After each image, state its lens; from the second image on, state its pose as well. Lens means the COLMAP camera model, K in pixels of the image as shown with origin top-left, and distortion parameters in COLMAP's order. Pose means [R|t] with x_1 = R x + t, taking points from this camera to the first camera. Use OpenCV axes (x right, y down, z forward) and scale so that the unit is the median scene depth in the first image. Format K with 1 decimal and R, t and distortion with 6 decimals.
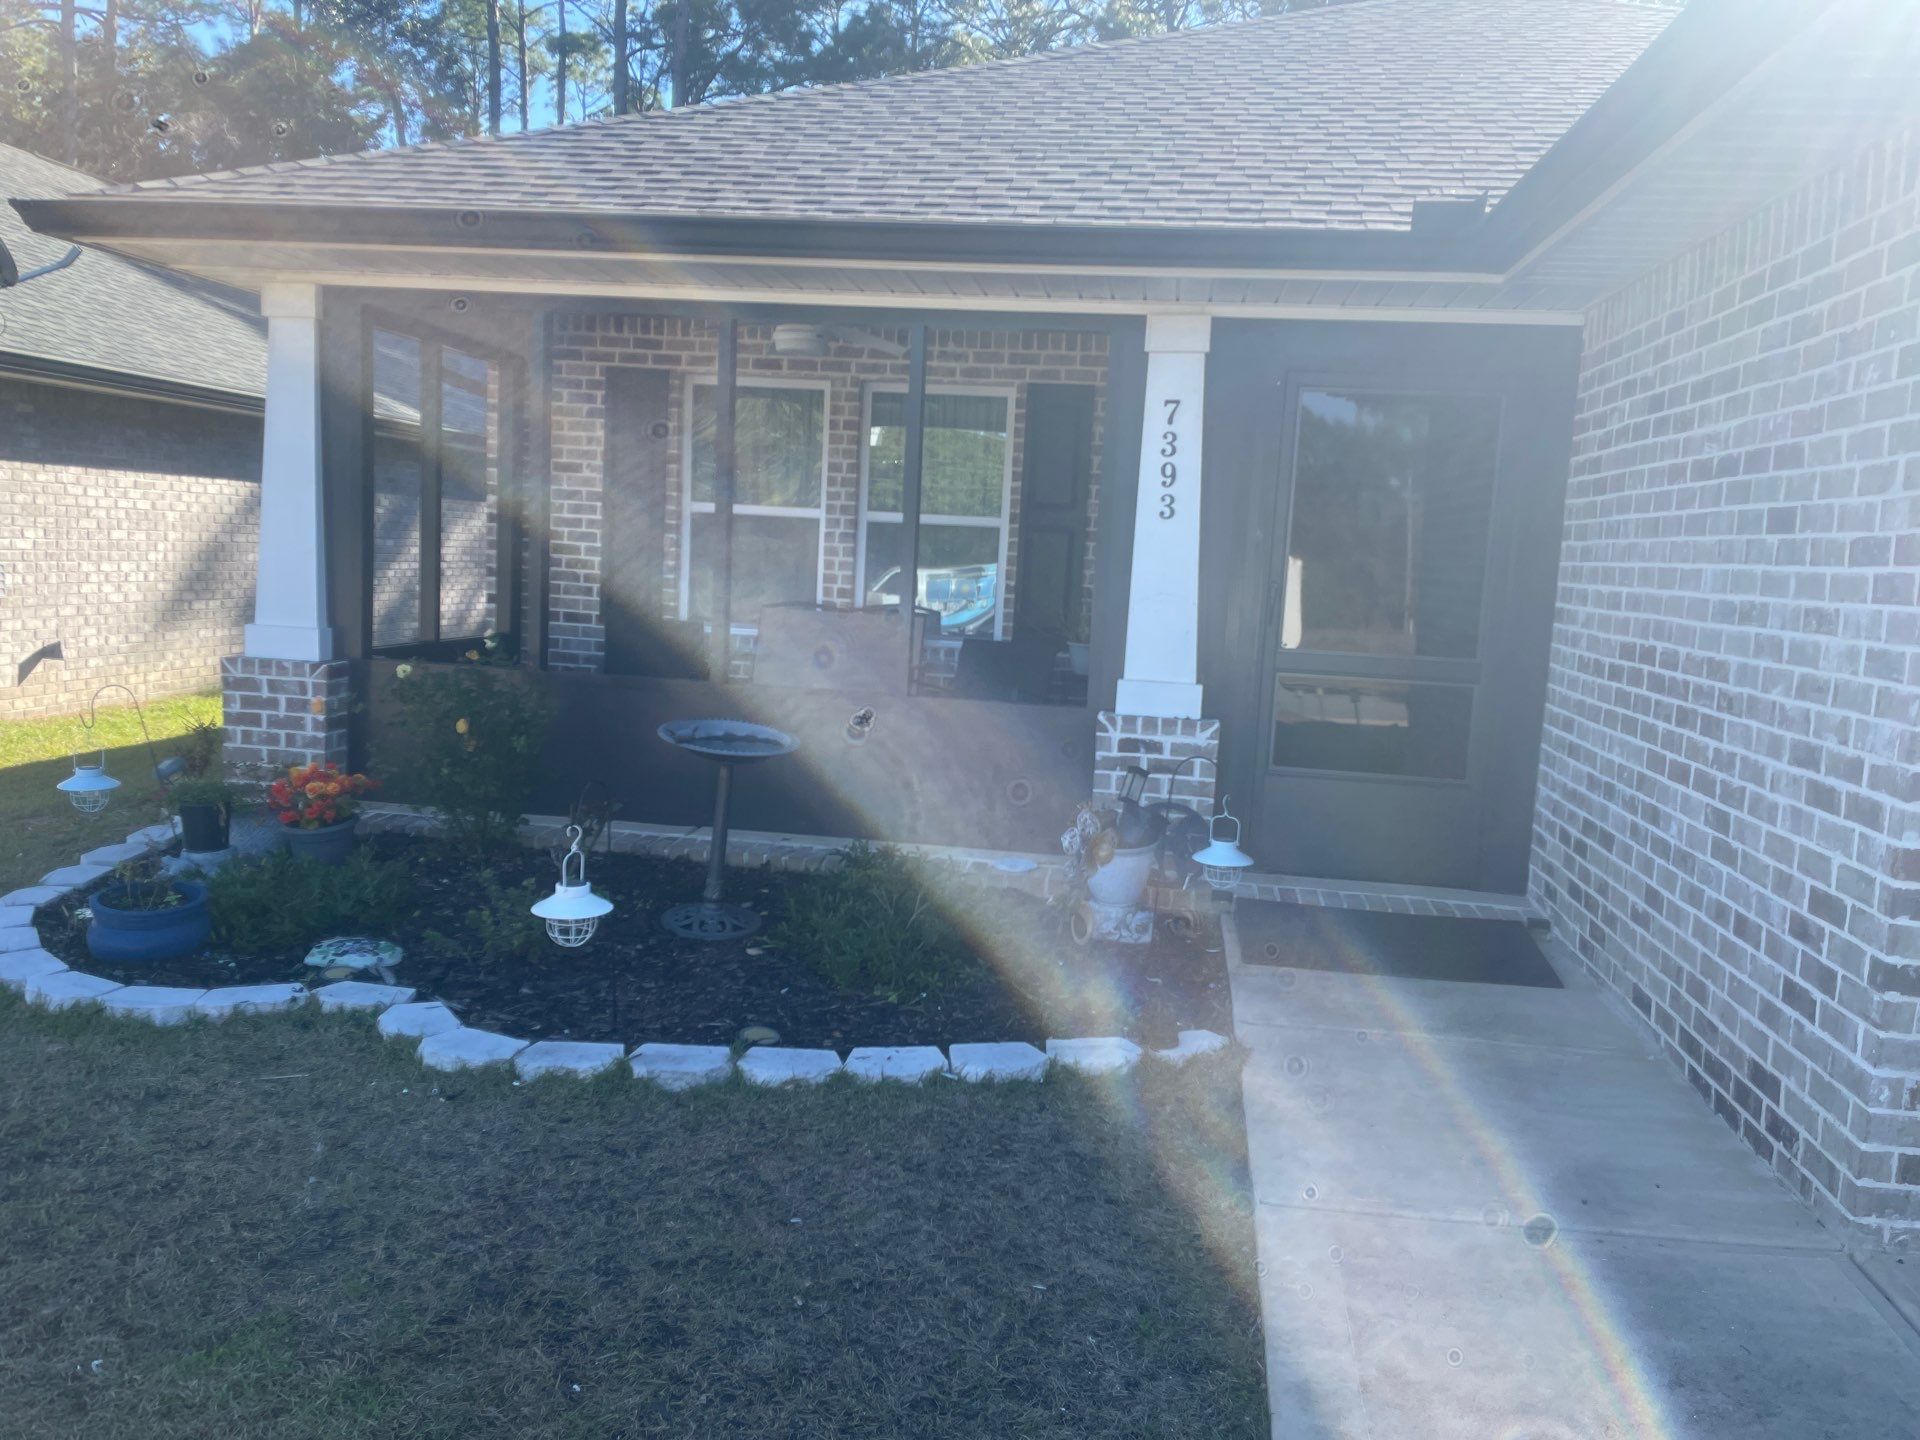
lens RADIAL K [[1438.3, 0, 971.3], [0, 1438.3, 702.1], [0, 0, 1]] dist [0.079723, -0.096500]
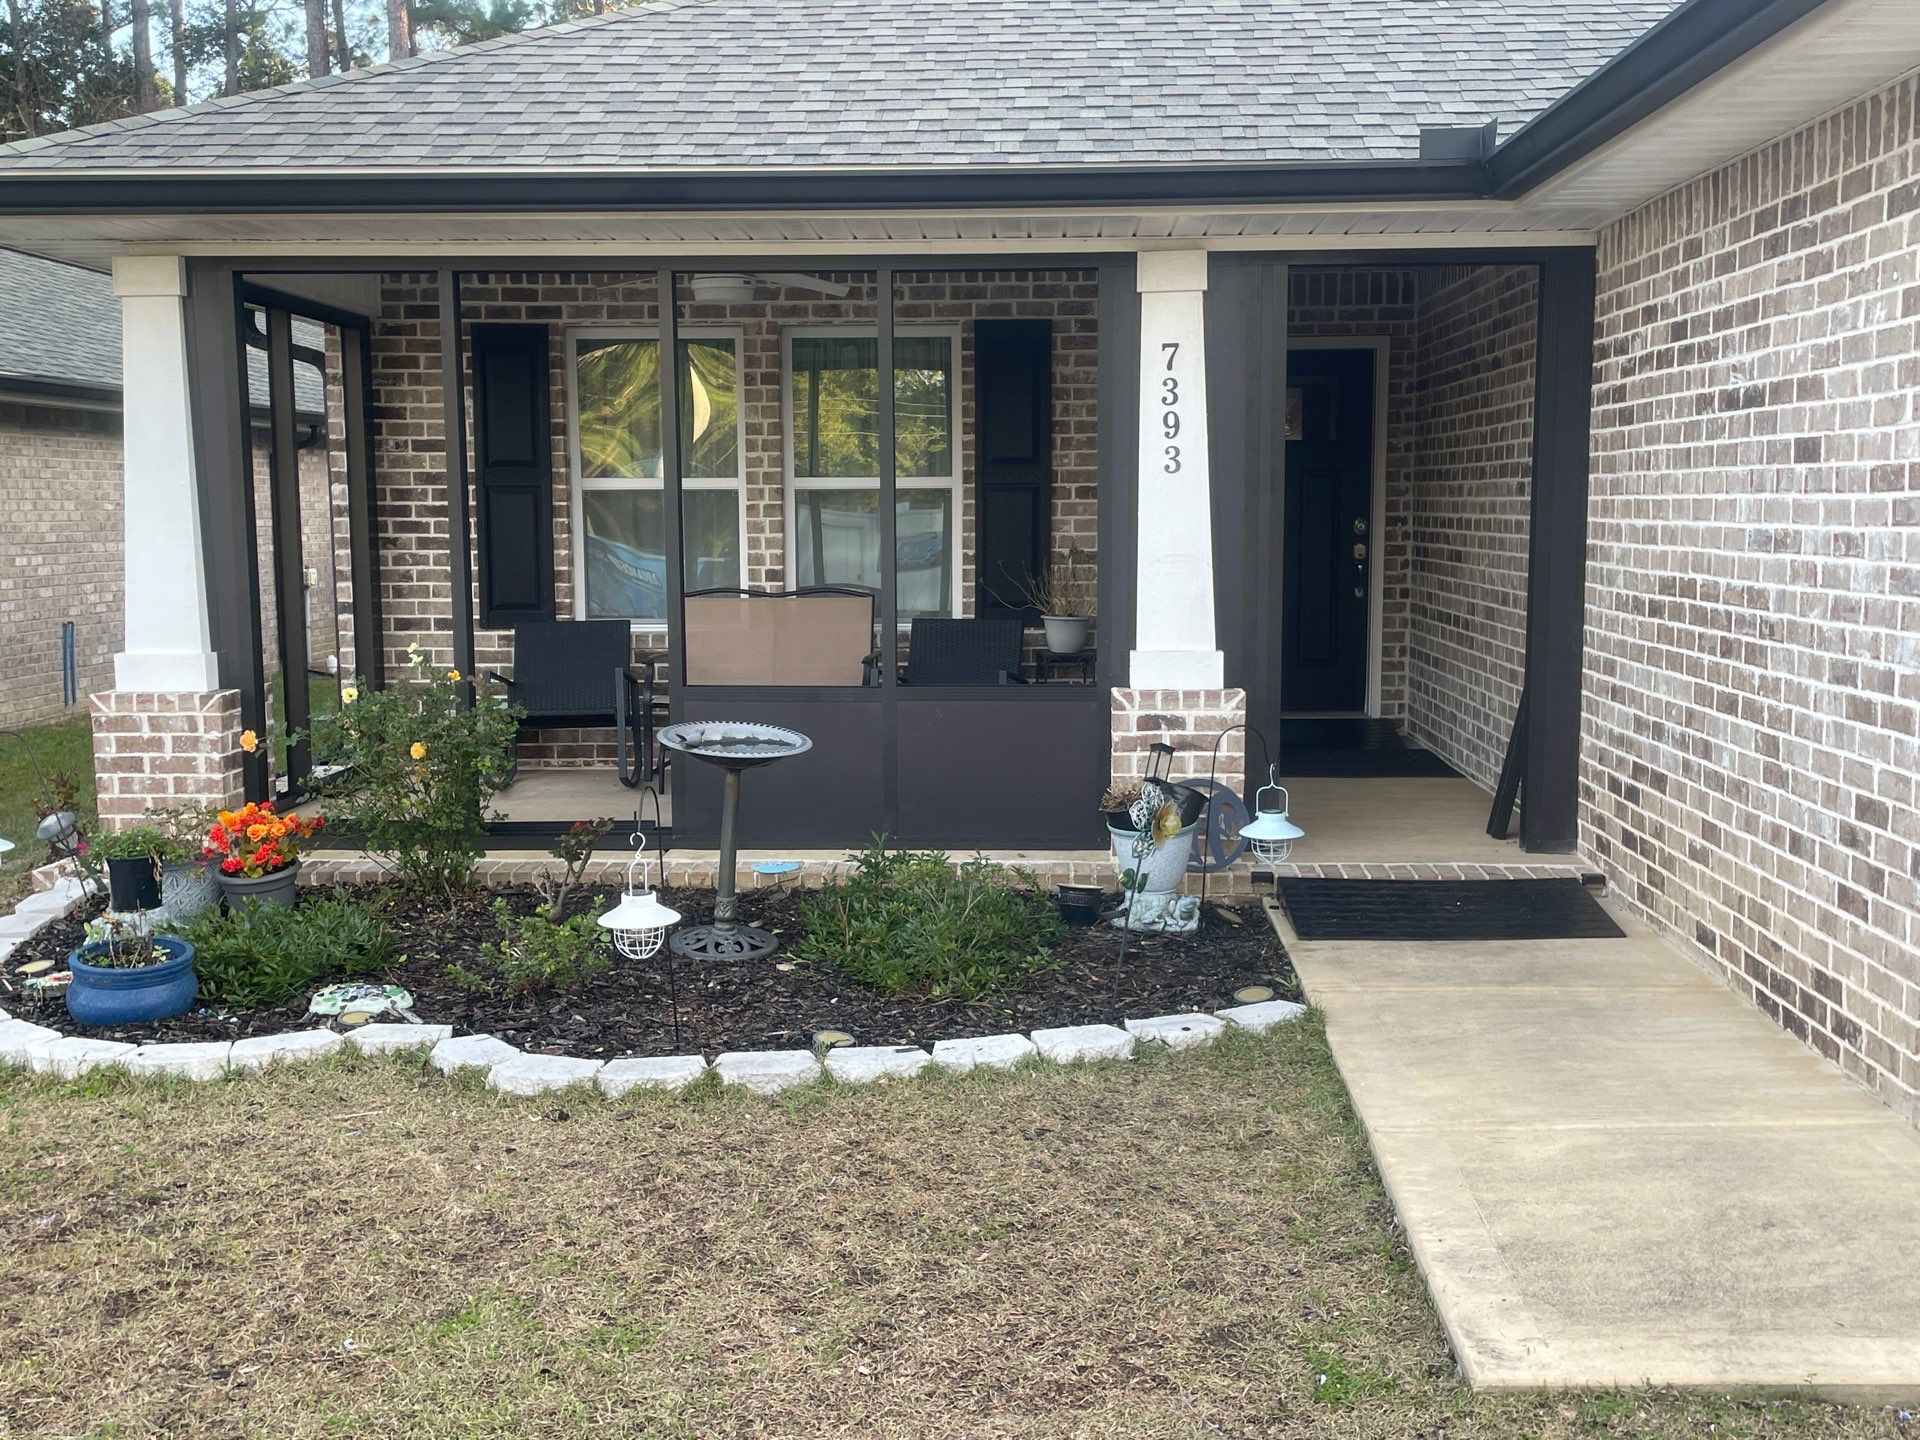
lens RADIAL K [[1902.8, 0, 991.5], [0, 1902.8, 708.7], [0, 0, 1]] dist [0.055776, 0.000000]
pose [[0.993256, -0.067933, 0.093959, -0.113409], [0.067671, 0.997690, 0.005976, 0.008063], [-0.094148, 0.000423, 0.995558, -0.213620]]
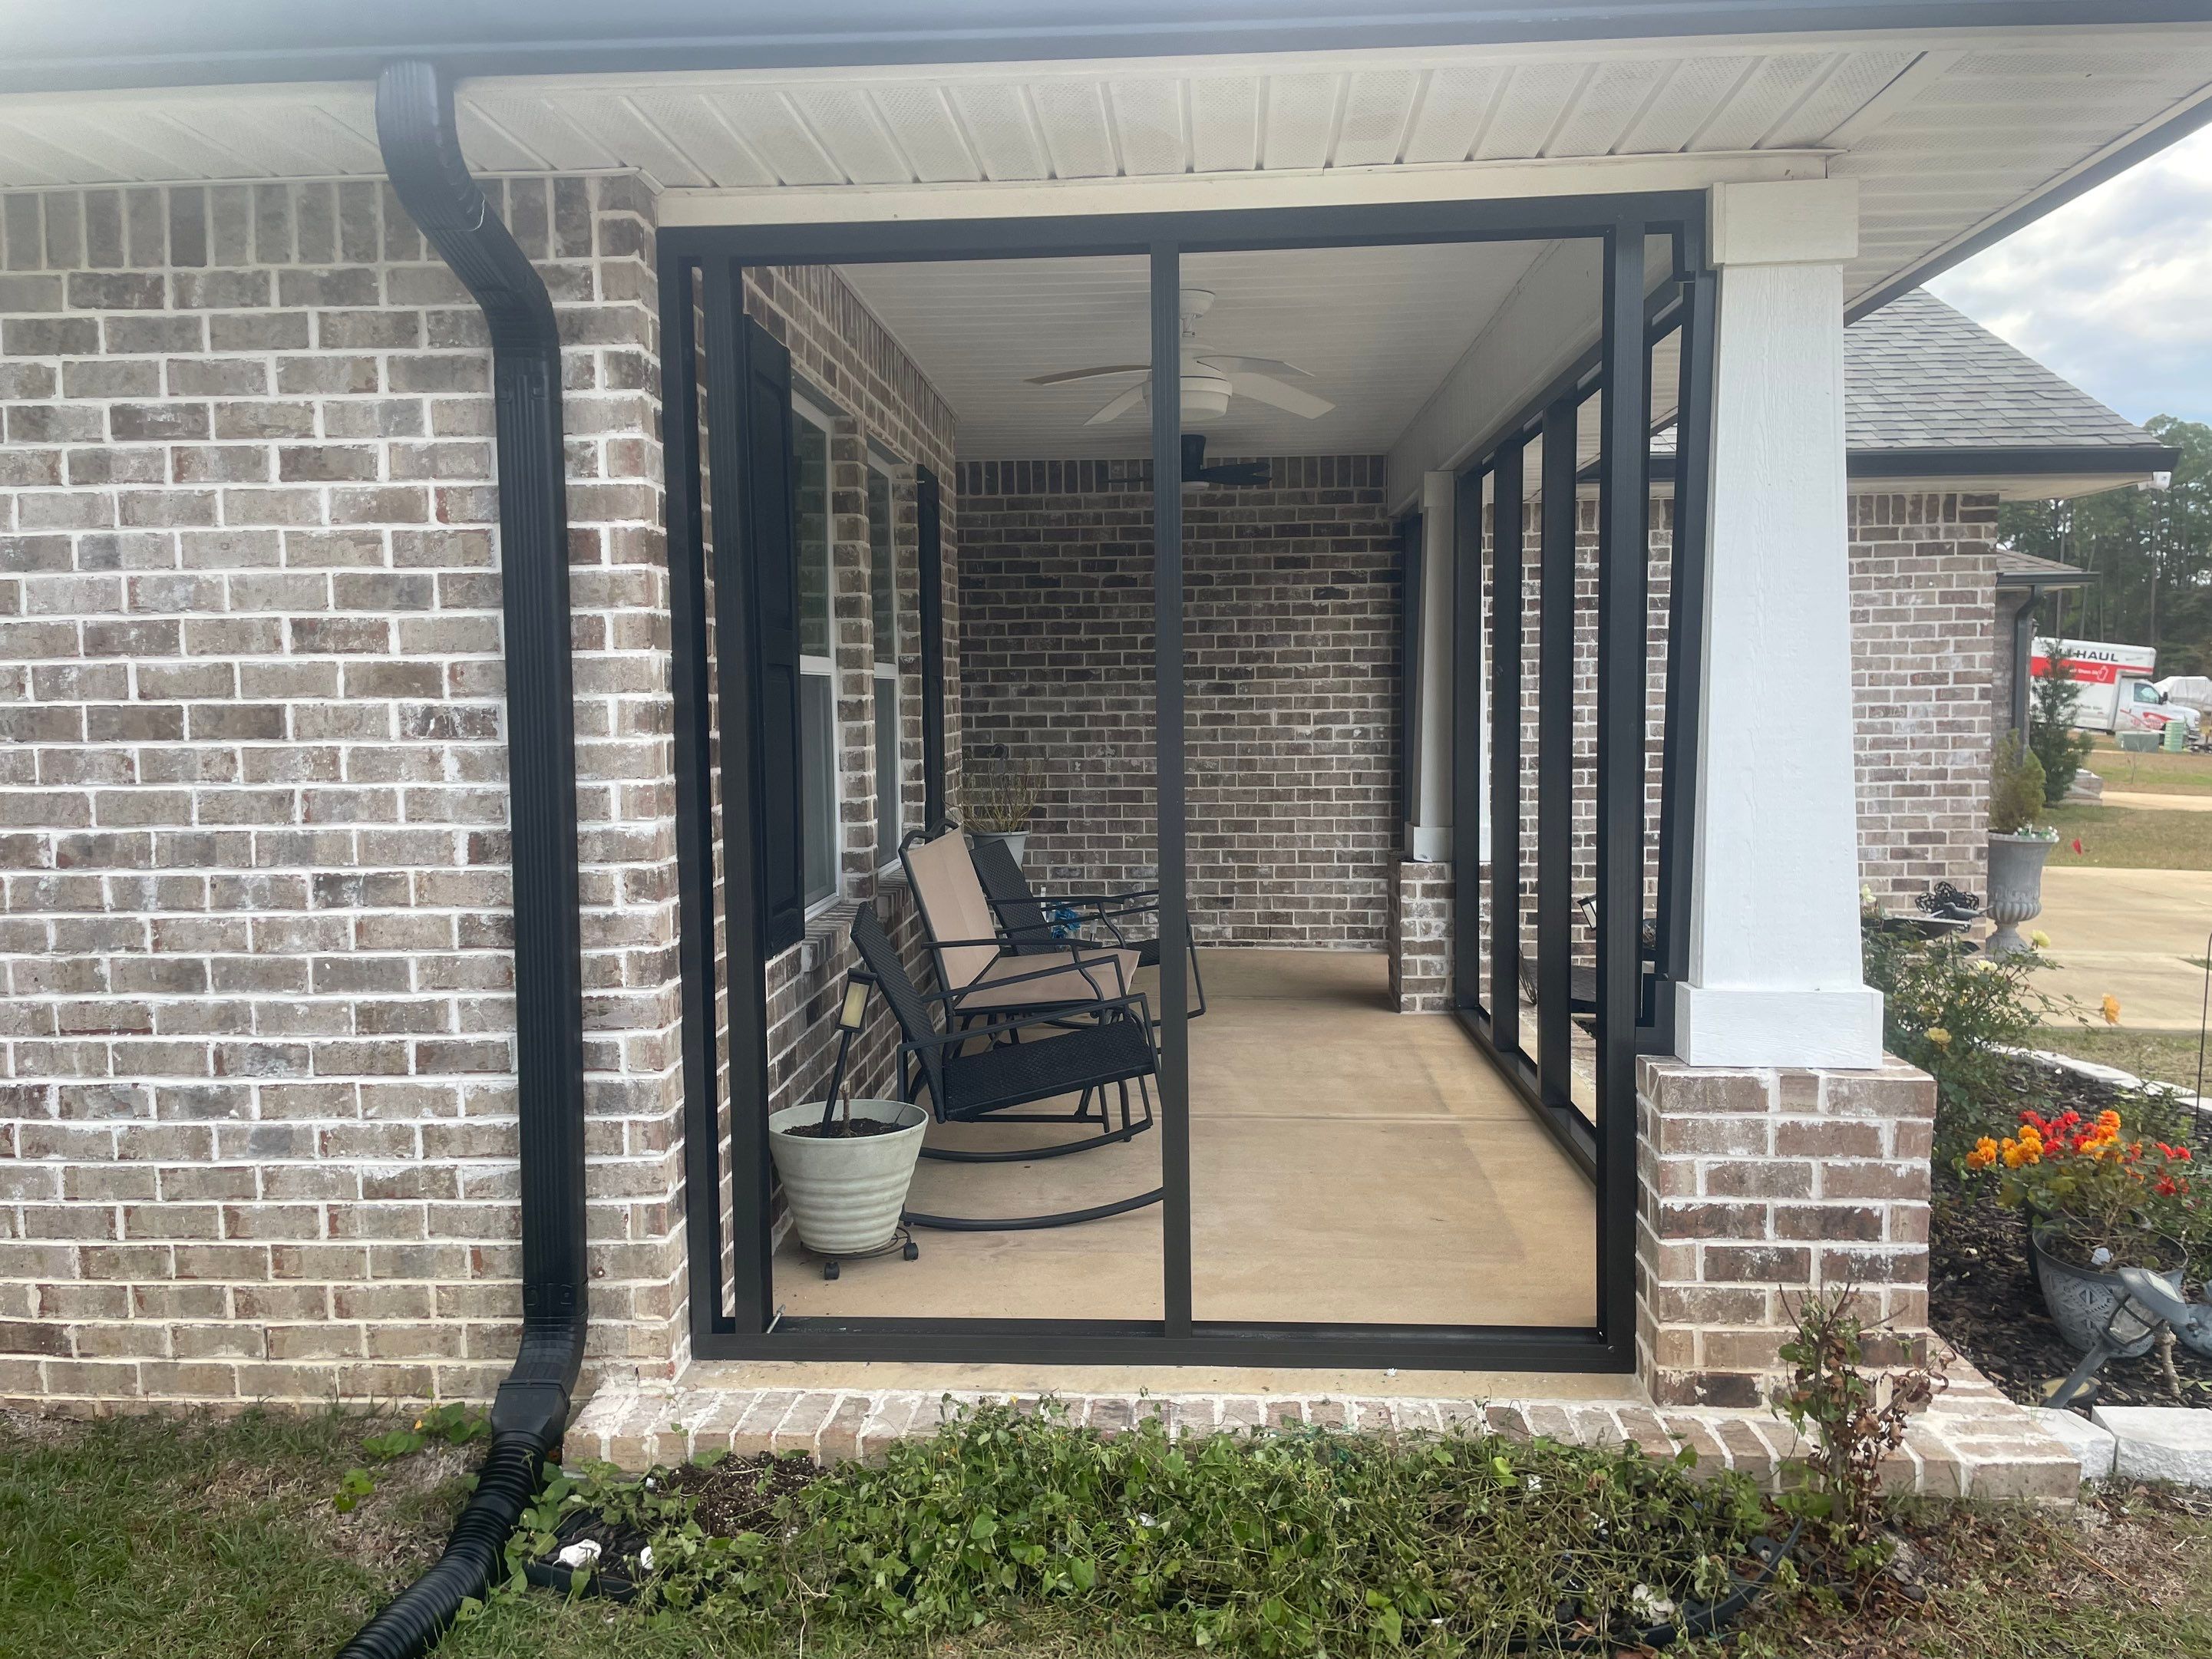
lens RADIAL K [[1656.8, 0, 1110.9], [0, 1656.8, 801.6], [0, 0, 1]] dist [0.079723, -0.096500]
pose [[-0.088383, -0.112763, 0.989683, -1.148461], [0.114466, 0.985840, 0.122548, -0.231732], [-0.989488, 0.124116, -0.074224, 1.510055]]
